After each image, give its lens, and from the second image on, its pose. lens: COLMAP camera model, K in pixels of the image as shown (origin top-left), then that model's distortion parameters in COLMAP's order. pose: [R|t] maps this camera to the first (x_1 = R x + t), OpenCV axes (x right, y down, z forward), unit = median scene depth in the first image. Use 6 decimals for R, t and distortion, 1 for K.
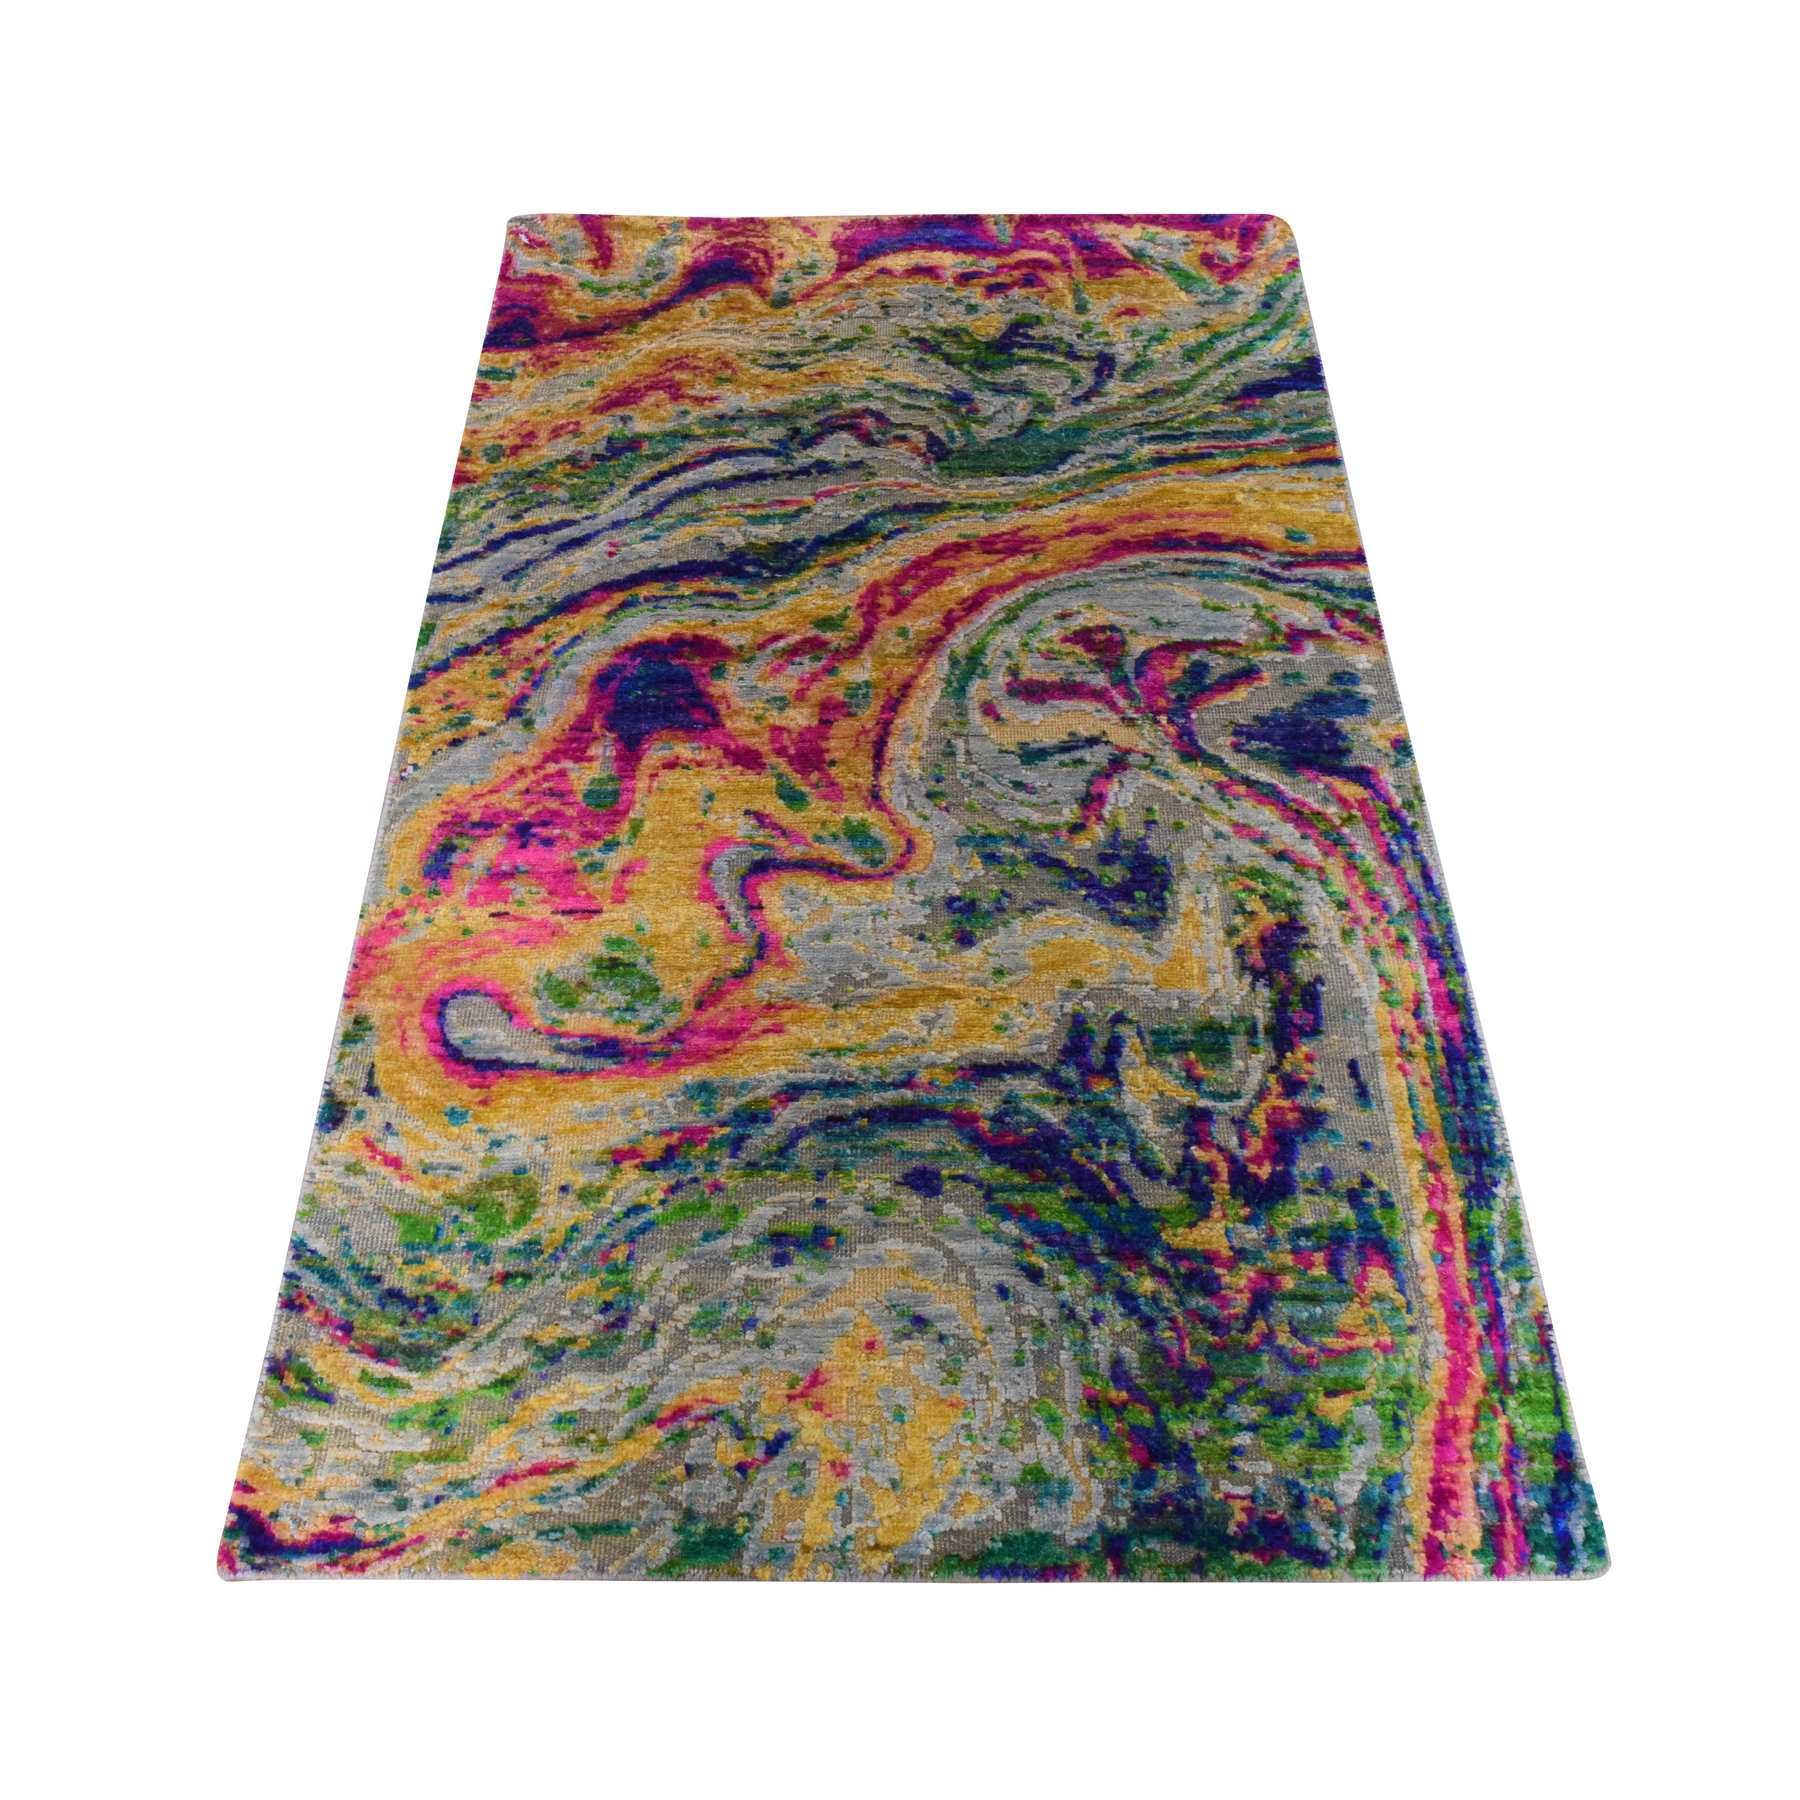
lens RADIAL K [[2241.7, 0, 900.0], [0, 2241.7, 900.0], [0, 0, 1]] dist [-0.068546, 0.033721]
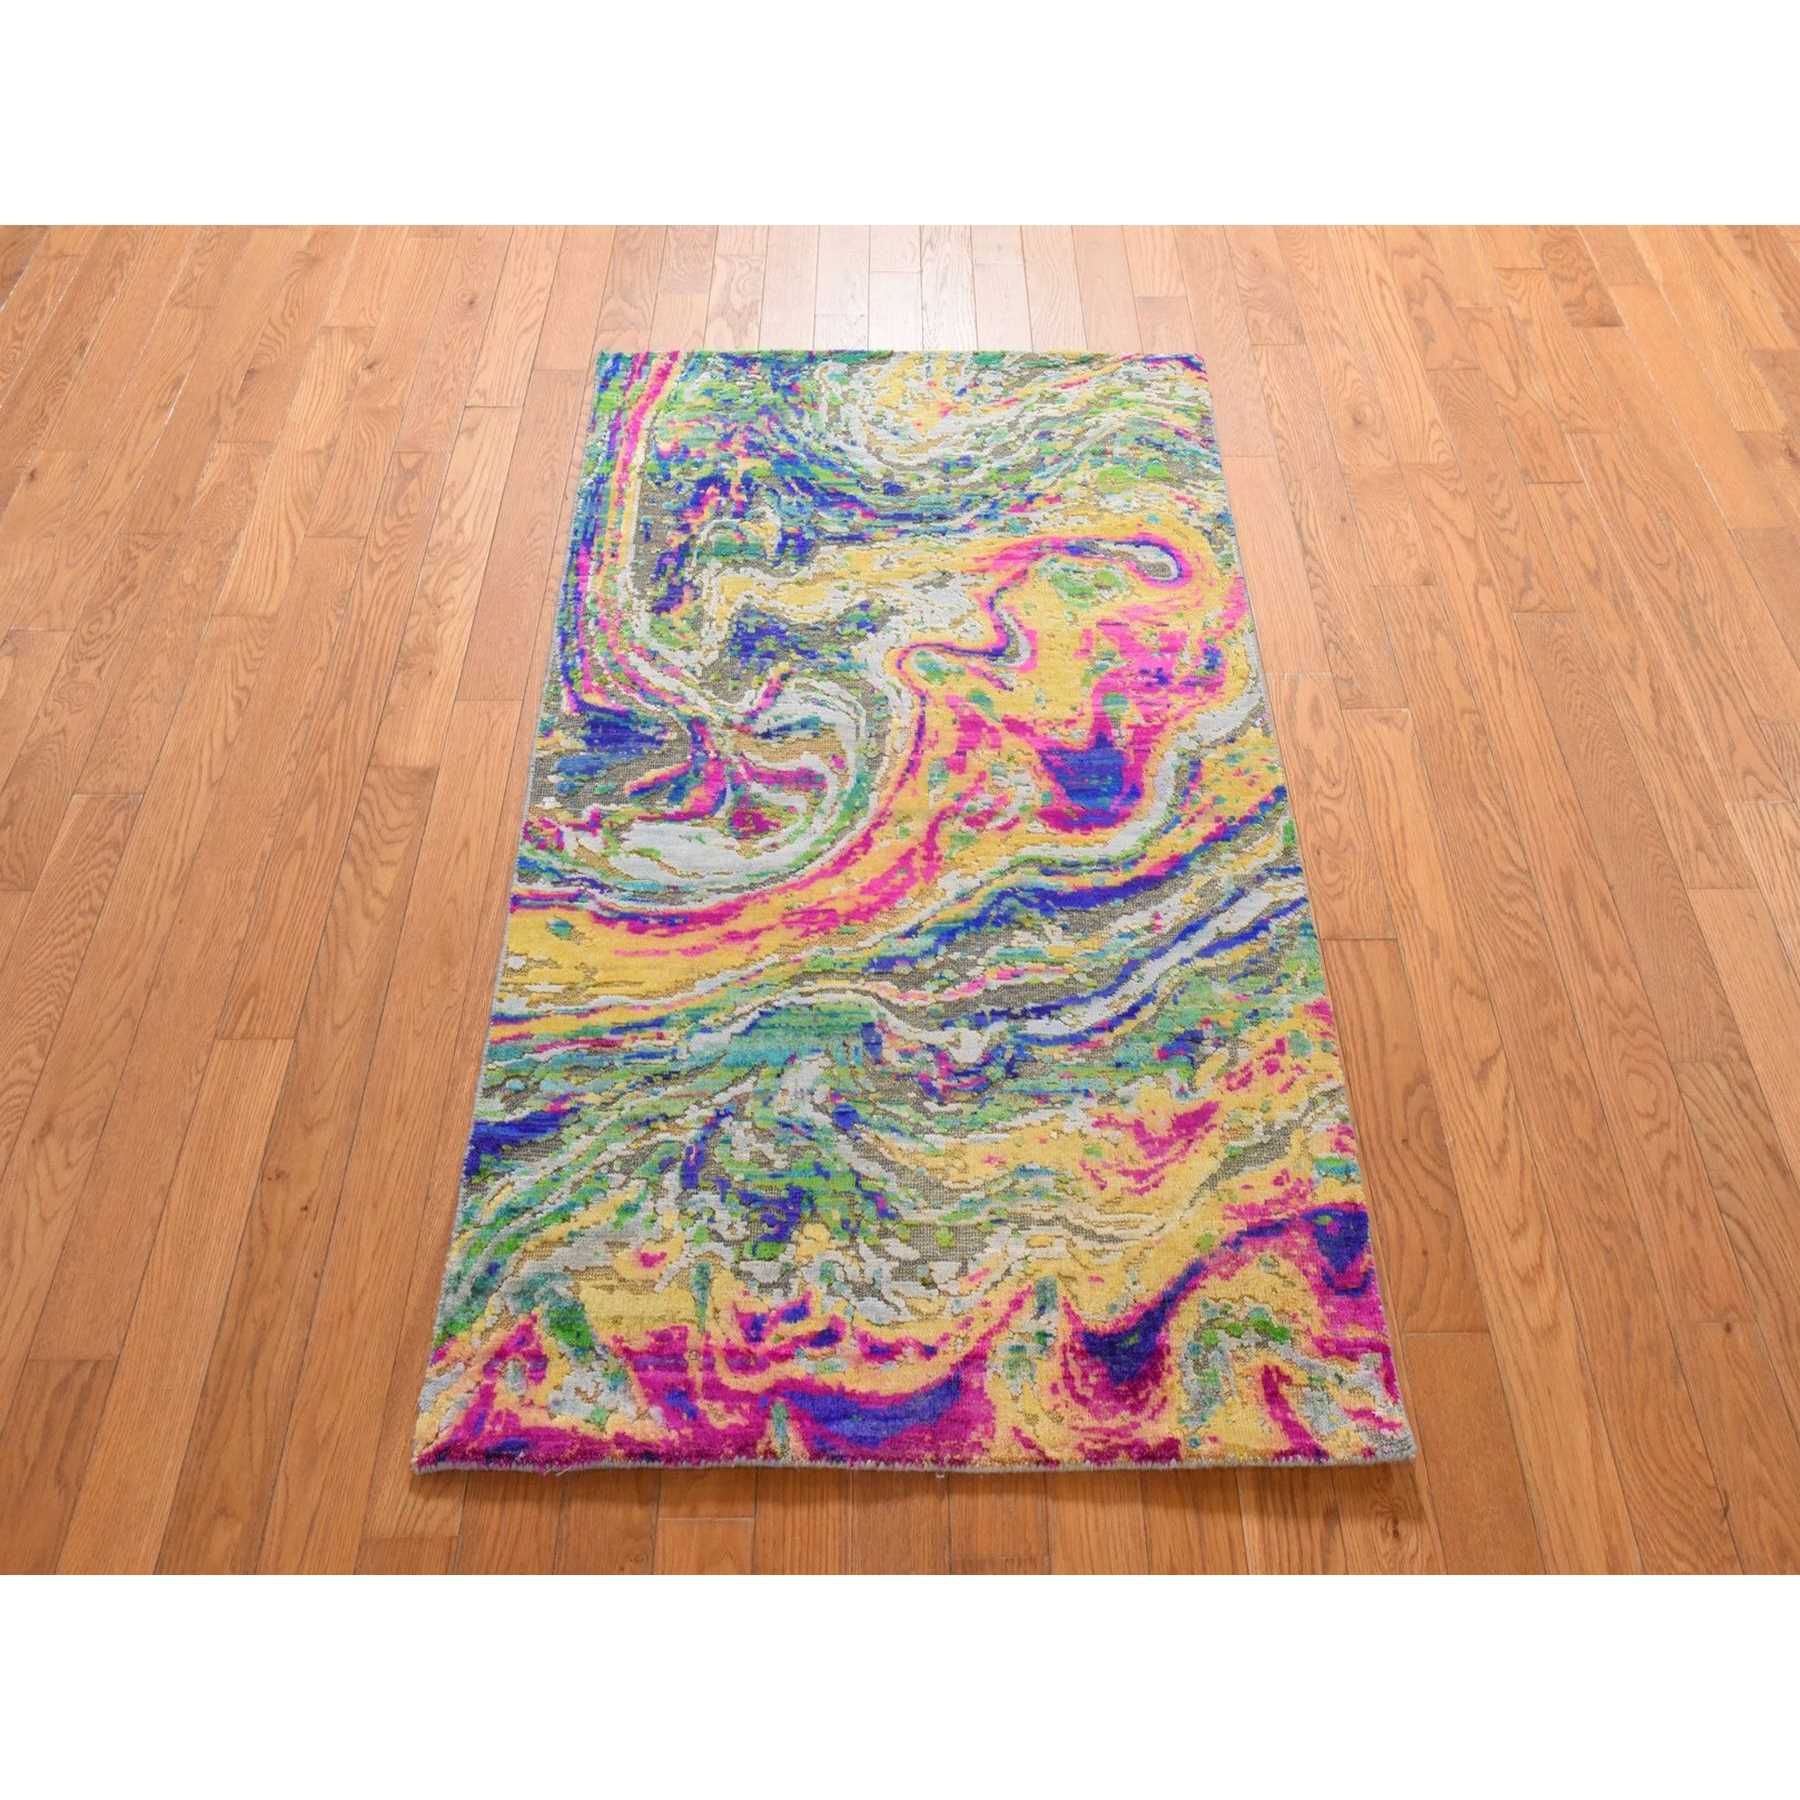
lens RADIAL K [[2241.7, 0, 900.0], [0, 2241.7, 900.0], [0, 0, 1]] dist [-0.068546, 0.033721]
pose [[-0.999773, 0.014961, 0.015148, -0.015920], [0.014473, -0.044251, 0.998916, -1.484567], [0.015615, 0.998908, 0.044024, 1.062633]]
